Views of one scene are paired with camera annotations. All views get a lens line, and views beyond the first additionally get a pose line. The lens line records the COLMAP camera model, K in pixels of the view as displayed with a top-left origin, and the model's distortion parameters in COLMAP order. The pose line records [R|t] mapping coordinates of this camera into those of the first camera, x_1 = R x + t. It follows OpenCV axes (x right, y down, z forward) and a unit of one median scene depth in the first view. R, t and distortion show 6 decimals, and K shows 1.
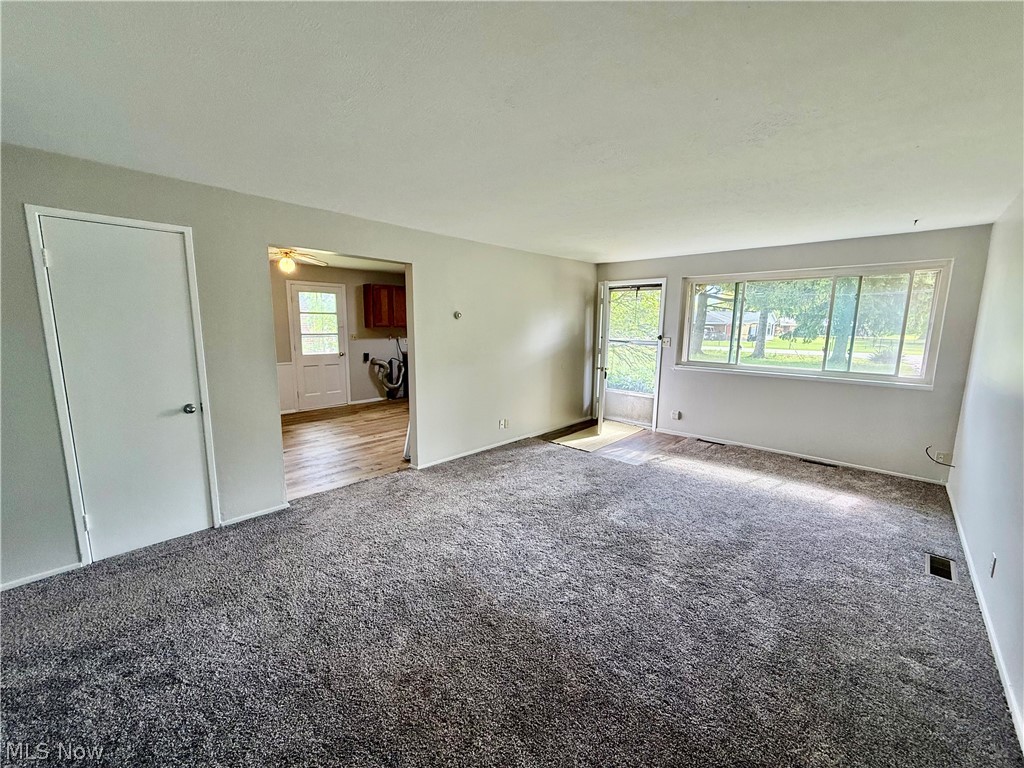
lens RADIAL K [[410.0, 0, 511.4], [0, 410.0, 386.1], [0, 0, 1]] dist [-0.000199, -0.000030]
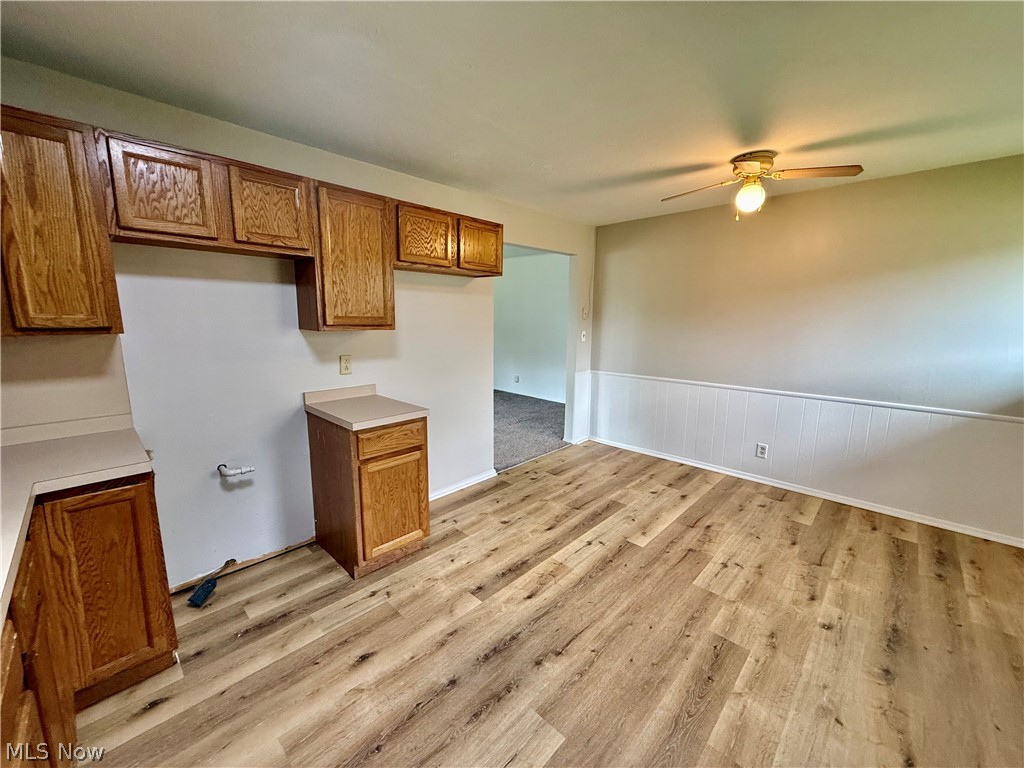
lens RADIAL K [[410.0, 0, 511.4], [0, 410.0, 386.1], [0, 0, 1]] dist [-0.000199, -0.000030]
pose [[-0.999767, -0.019853, 0.008442, -0.173012], [-0.016023, 0.945374, 0.325594, -0.158573], [-0.014445, 0.325383, -0.945472, 1.062113]]
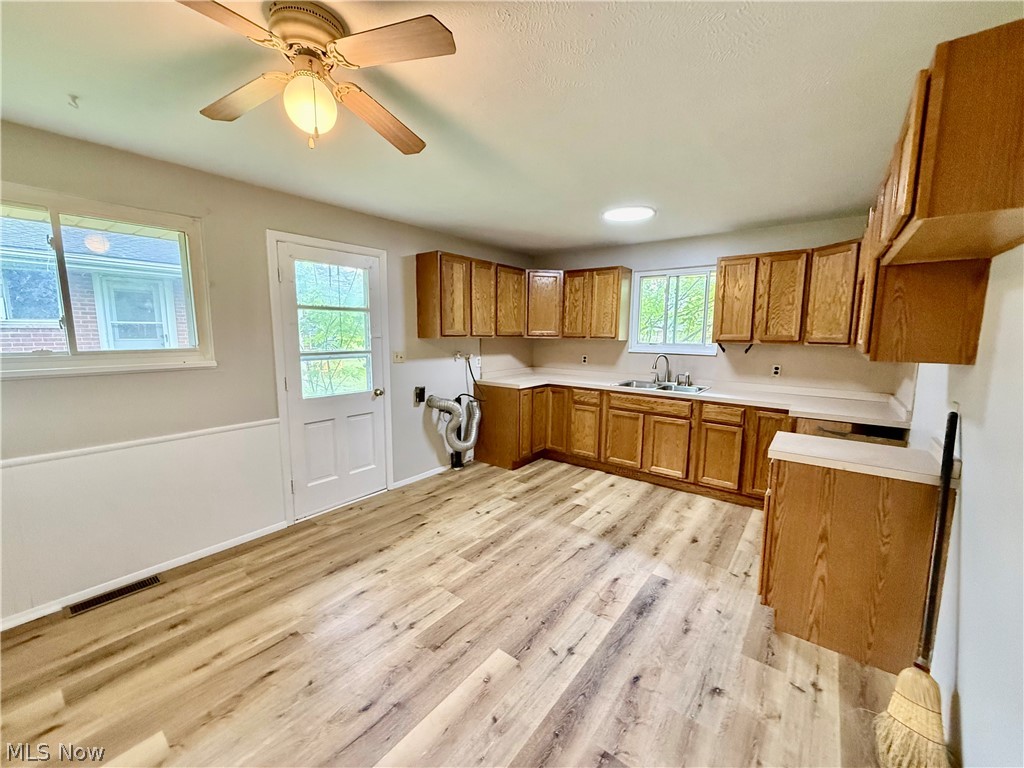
lens RADIAL K [[410.0, 0, 511.4], [0, 410.0, 386.1], [0, 0, 1]] dist [-0.000199, -0.000030]
pose [[0.995383, -0.017369, 0.094396, -0.302712], [0.019241, 0.999635, -0.018959, -0.073034], [-0.094032, 0.020688, 0.995354, 0.495365]]
